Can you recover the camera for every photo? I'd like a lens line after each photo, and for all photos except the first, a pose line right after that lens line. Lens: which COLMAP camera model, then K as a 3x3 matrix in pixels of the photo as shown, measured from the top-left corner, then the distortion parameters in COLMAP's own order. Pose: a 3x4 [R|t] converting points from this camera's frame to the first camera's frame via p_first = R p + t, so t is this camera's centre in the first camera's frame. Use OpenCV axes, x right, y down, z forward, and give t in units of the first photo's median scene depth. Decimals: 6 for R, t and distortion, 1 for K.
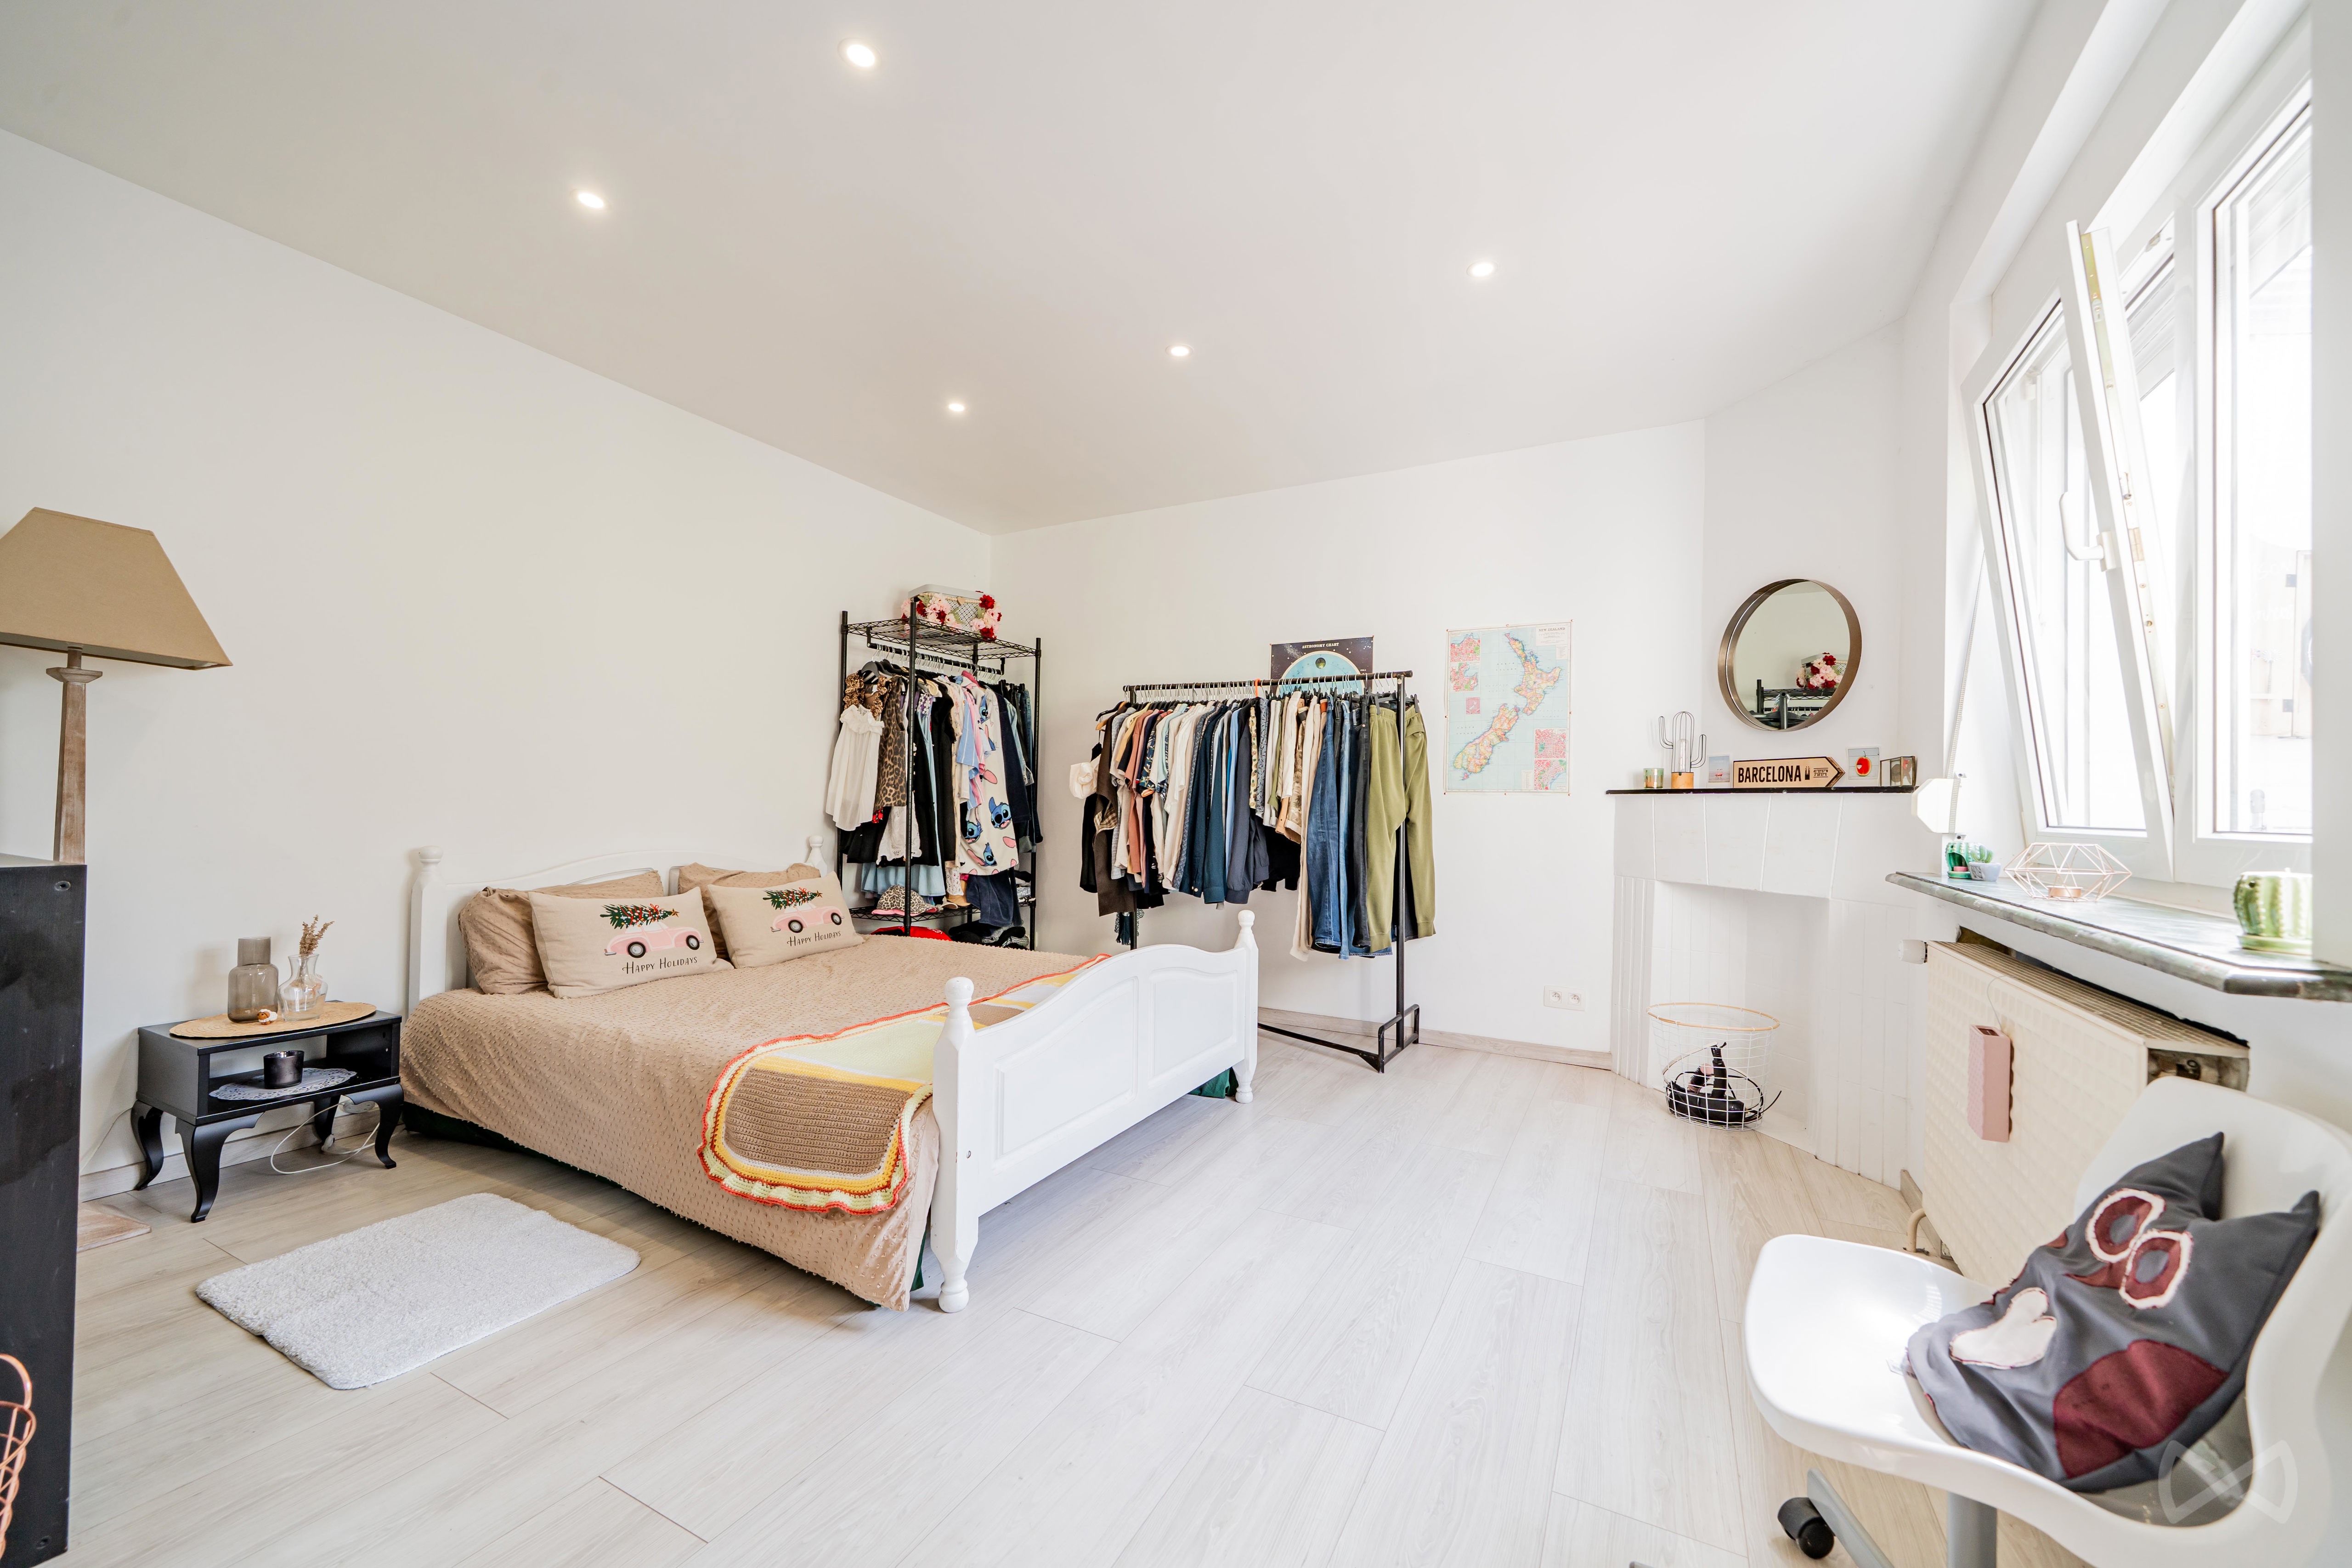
lens RADIAL K [[913.7, 0, 1191.8], [0, 913.7, 794.9], [0, 0, 1]] dist [-0.004021, -0.000057]
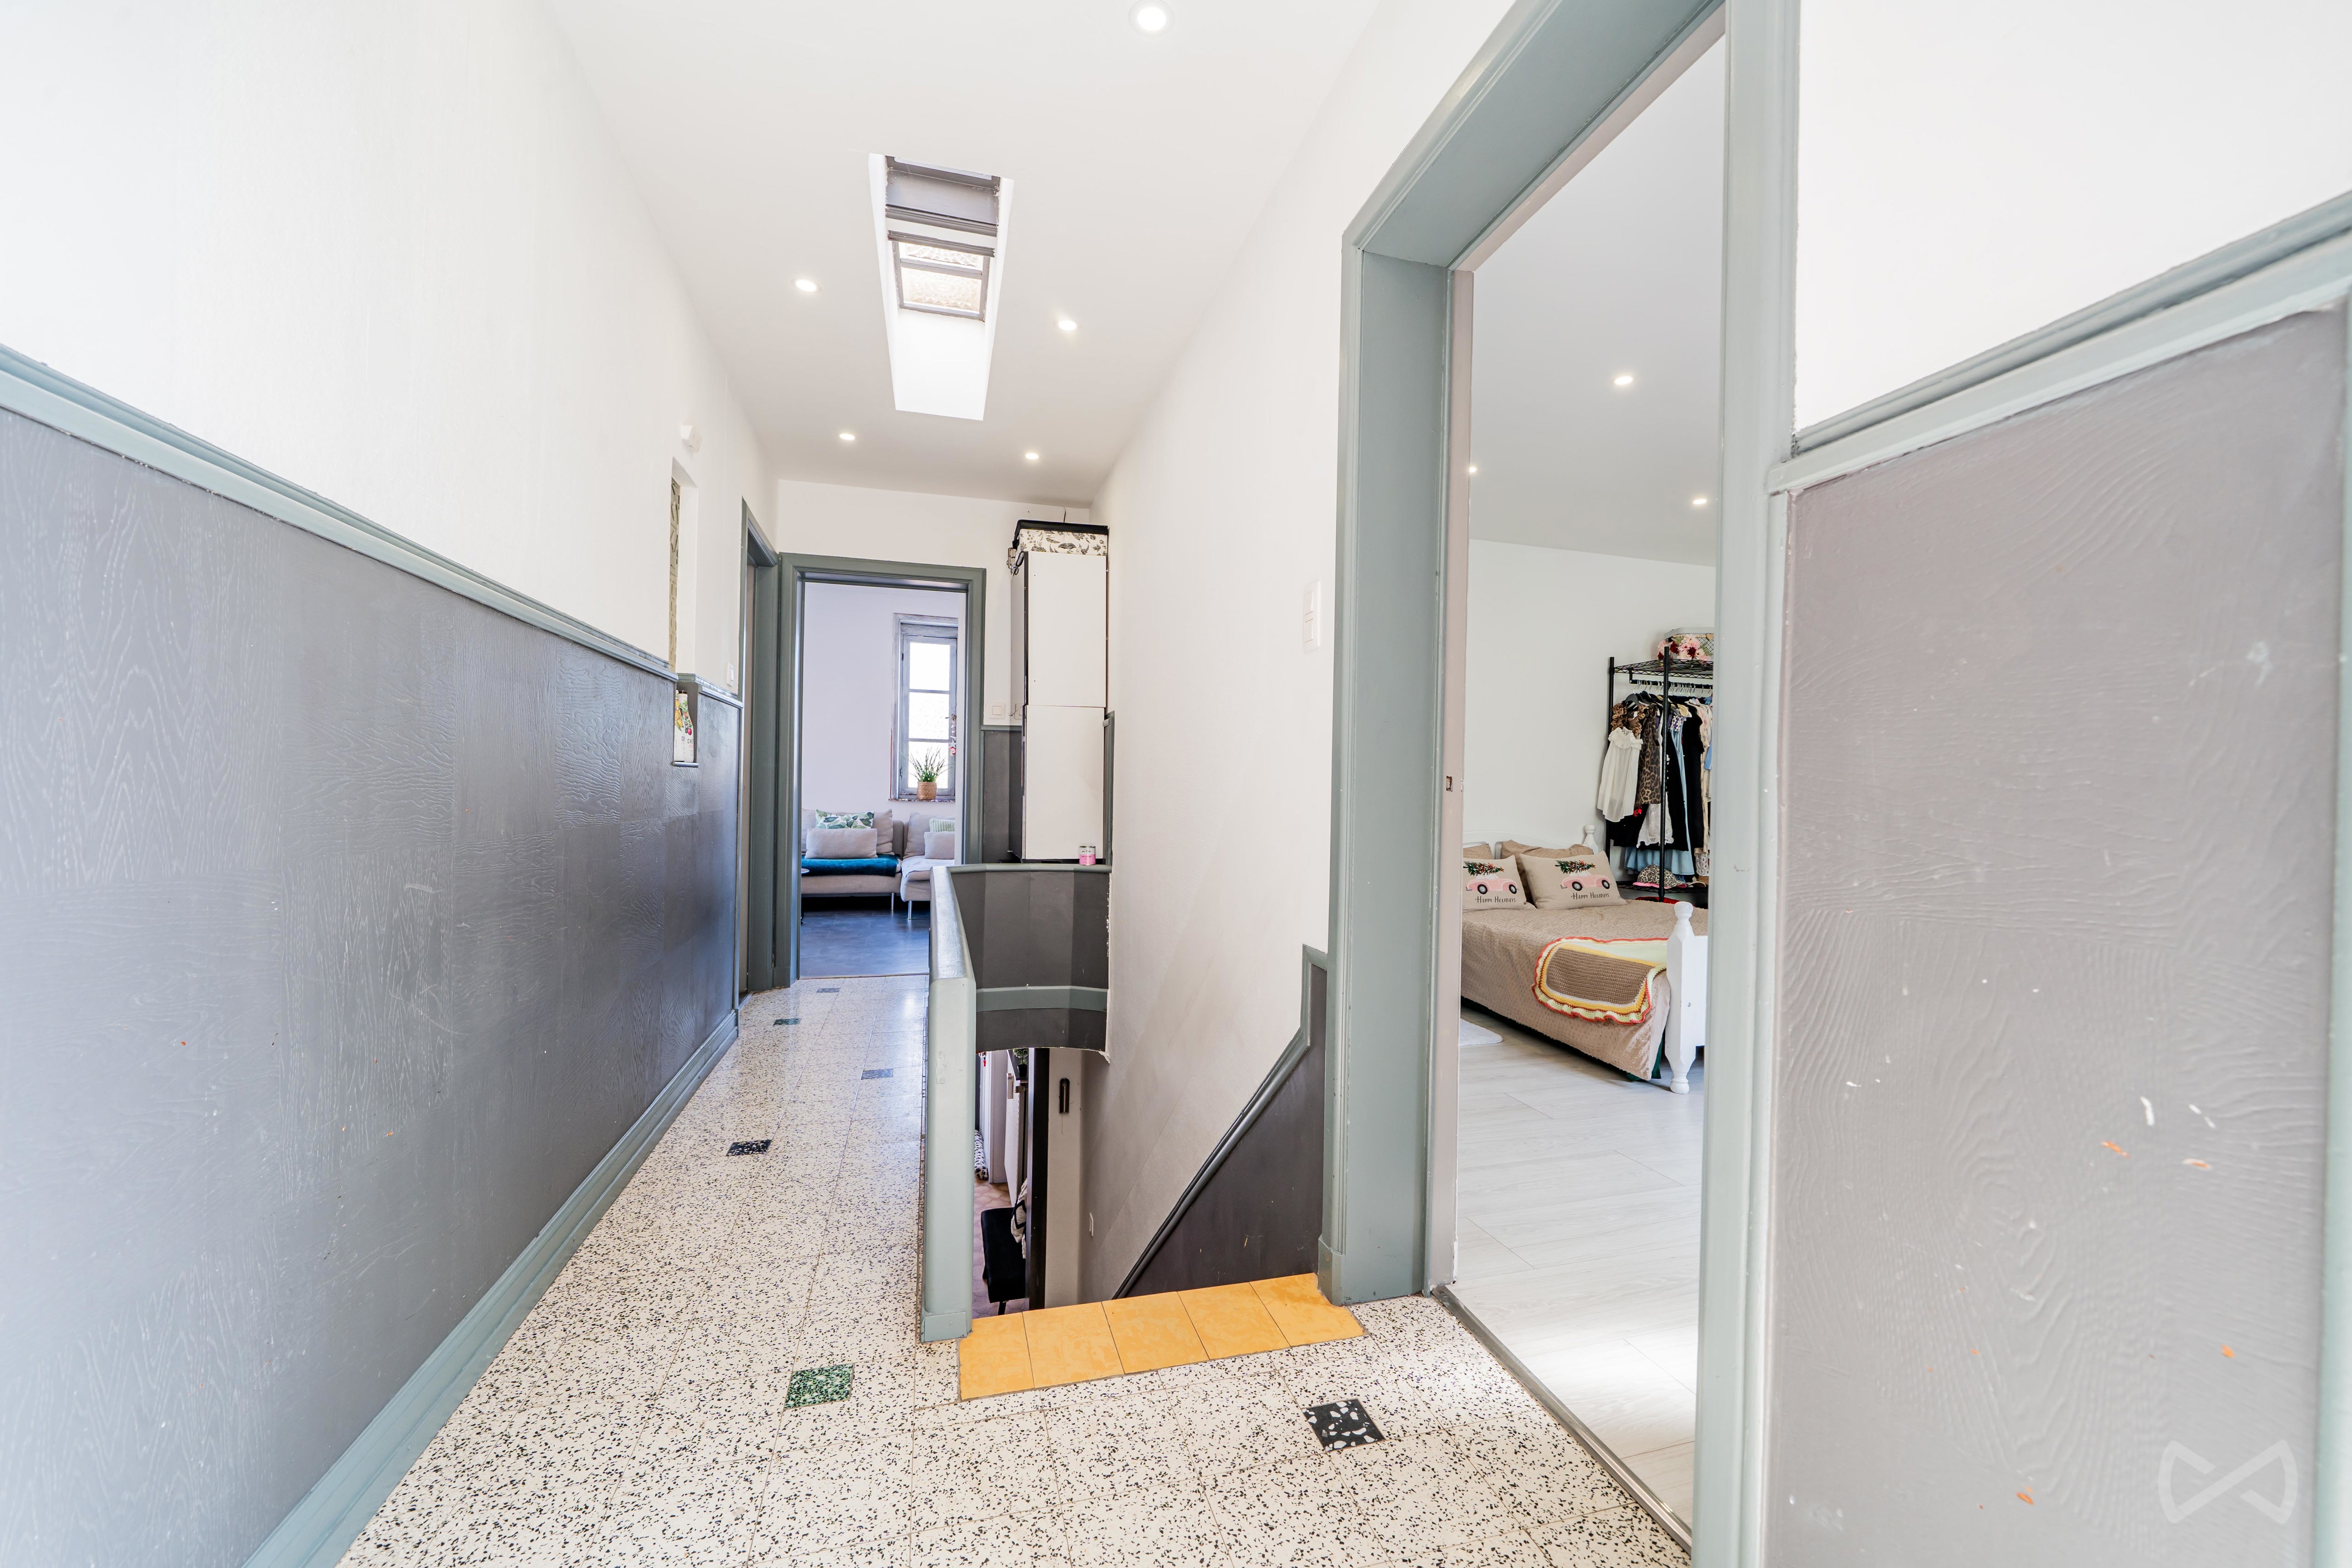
lens RADIAL K [[913.7, 0, 1186.1], [0, 913.7, 796.4], [0, 0, 1]] dist [-0.004021, -0.000057]
pose [[0.700061, 0.002260, -0.714079, 0.141846], [-0.000177, 0.999996, 0.002991, -0.001969], [0.714083, -0.001967, 0.700058, -0.391156]]
